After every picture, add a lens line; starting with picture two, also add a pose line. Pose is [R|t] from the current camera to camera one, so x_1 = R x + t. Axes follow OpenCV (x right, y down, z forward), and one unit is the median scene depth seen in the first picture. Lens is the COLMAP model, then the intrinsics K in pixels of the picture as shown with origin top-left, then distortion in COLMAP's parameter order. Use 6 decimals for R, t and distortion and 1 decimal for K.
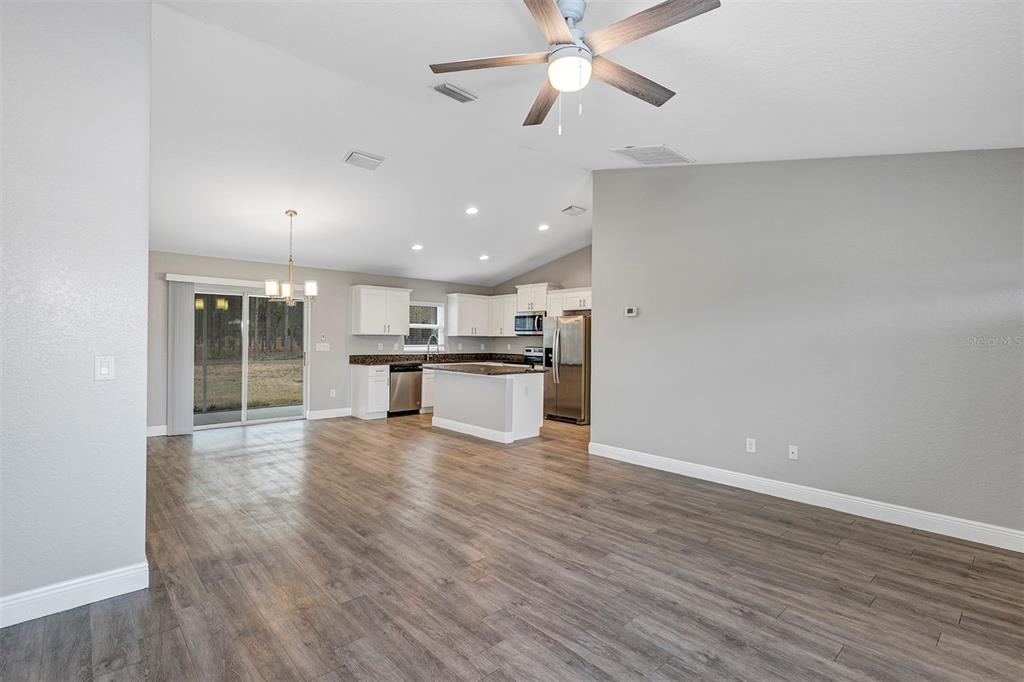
lens RADIAL K [[481.4, 0, 512.0], [0, 481.4, 341.0], [0, 0, 1]] dist [-0.001842, 0.000114]
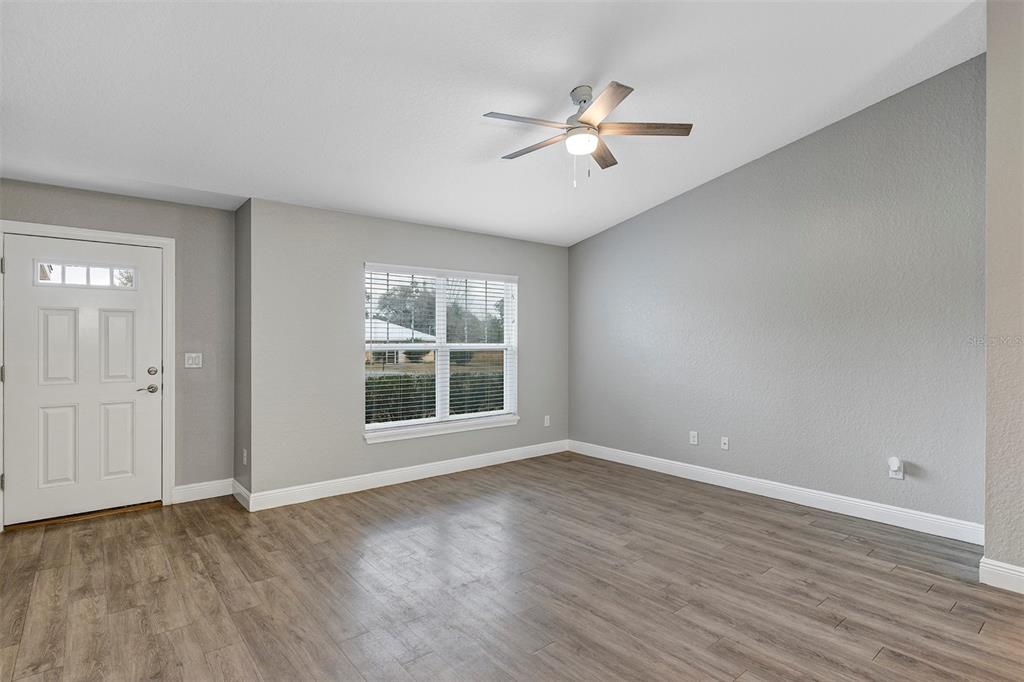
lens RADIAL K [[514.3, 0, 509.5], [0, 514.3, 340.6], [0, 0, 1]] dist [0.001801, 0.001153]
pose [[-0.998476, -0.011100, 0.054061, 0.068566], [-0.010801, 0.999925, 0.005807, -0.002848], [-0.054121, 0.005214, -0.998521, 0.706040]]
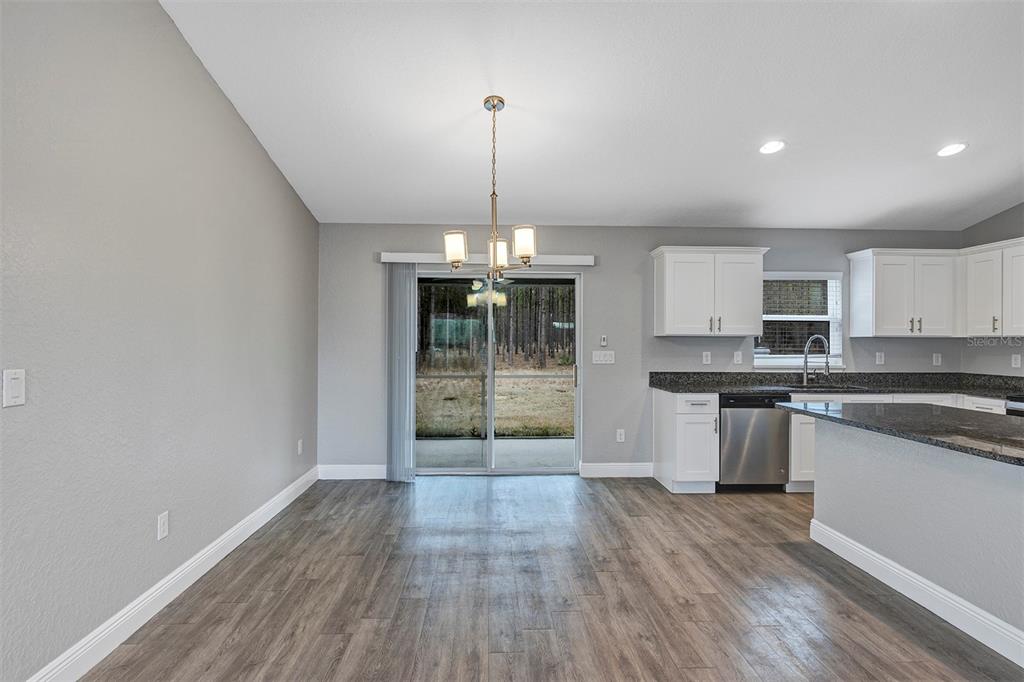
lens RADIAL K [[532.0, 0, 507.3], [0, 532.0, 340.2], [0, 0, 1]] dist [-0.001341, -0.000083]
pose [[0.761629, -0.007541, -0.647969, -0.056657], [0.000828, 0.999943, -0.010664, -0.001770], [0.648012, 0.007585, 0.761592, 0.420273]]
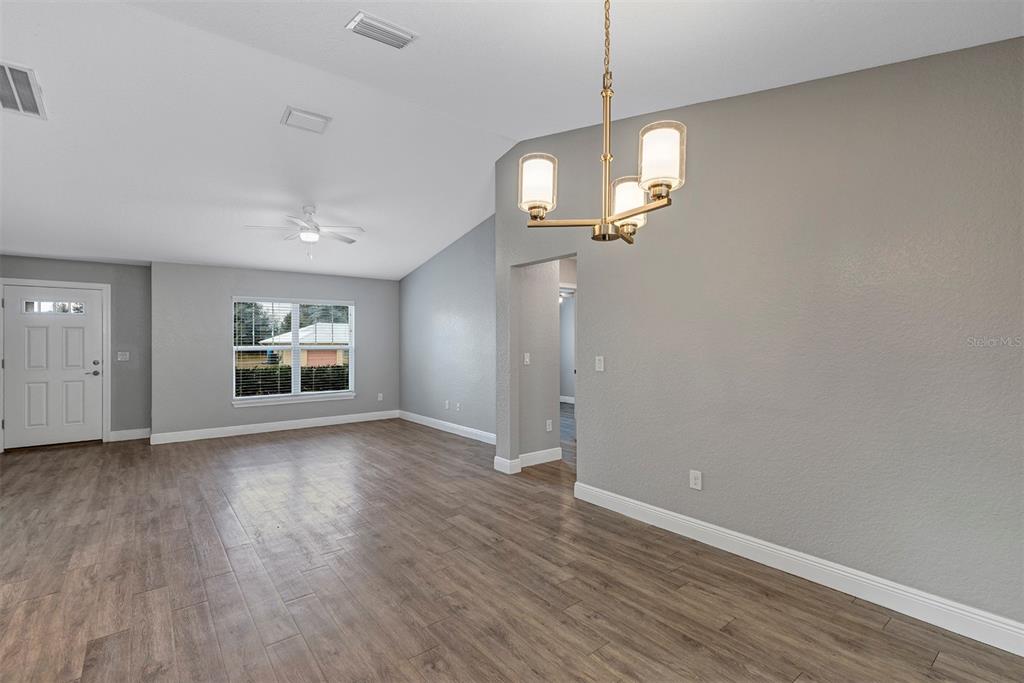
lens RADIAL K [[465.5, 0, 505.2], [0, 465.5, 340.5], [0, 0, 1]] dist [0.009933, -0.000414]
pose [[-0.996745, -0.006151, 0.080381, -0.309597], [-0.006146, 0.999981, 0.000305, -0.007668], [-0.080382, -0.000190, -0.996764, 0.952151]]
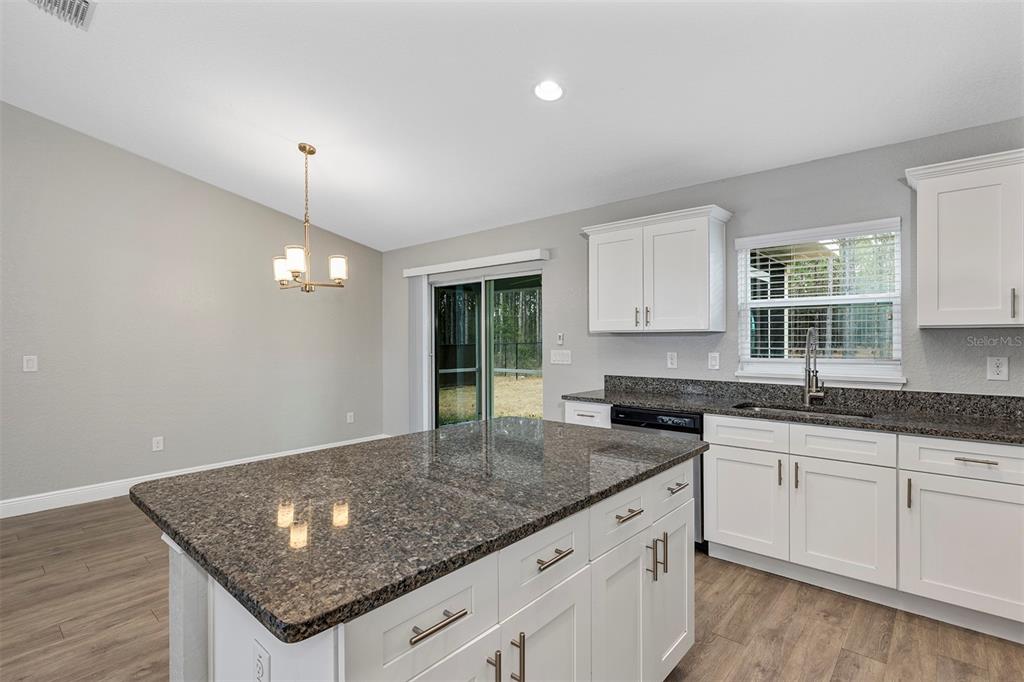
lens RADIAL K [[494.3, 0, 504.5], [0, 494.3, 342.0], [0, 0, 1]] dist [-0.000918, 0.000360]
pose [[0.091164, -0.005027, -0.995823, 0.163398], [0.001895, 0.999986, -0.004874, -0.002135], [0.995834, -0.001443, 0.091173, 0.882786]]
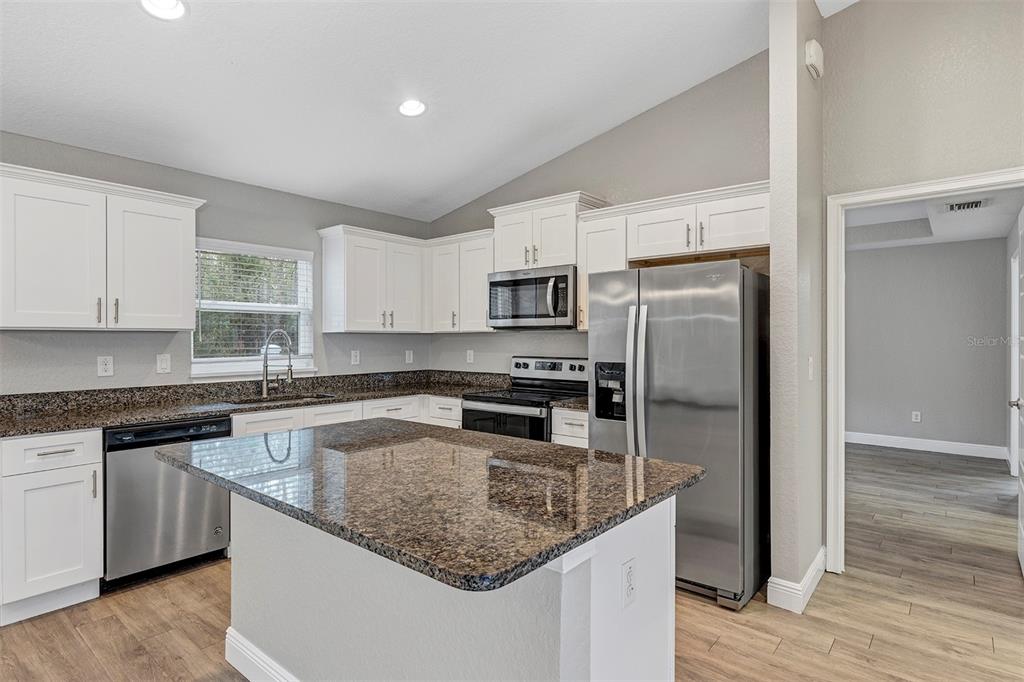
lens RADIAL K [[532.0, 0, 507.3], [0, 532.0, 340.2], [0, 0, 1]] dist [-0.001341, -0.000083]
pose [[0.992155, -0.012492, 0.124387, -0.041262], [0.012461, 0.999922, 0.001024, -0.002899], [-0.124390, 0.000534, 0.992233, 0.643155]]
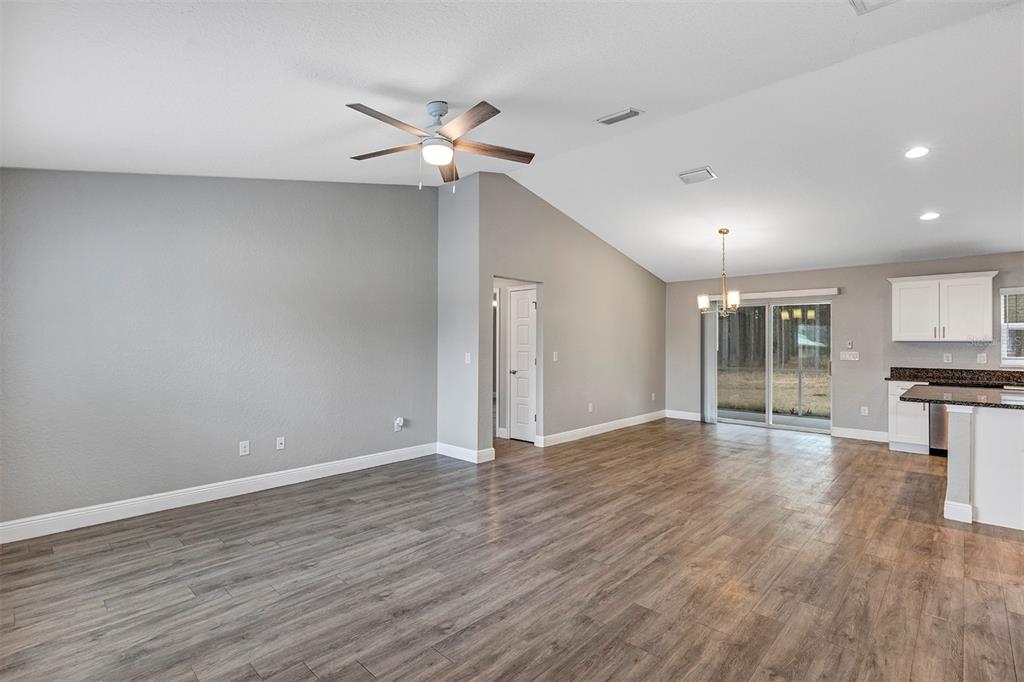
lens RADIAL K [[480.6, 0, 501.9], [0, 480.6, 338.6], [0, 0, 1]] dist [-0.001435, 0.000358]
pose [[0.058895, -0.019247, -0.998079, 0.438517], [-0.007747, 0.999775, -0.019737, 0.002697], [0.998234, 0.008895, 0.058733, 0.318882]]
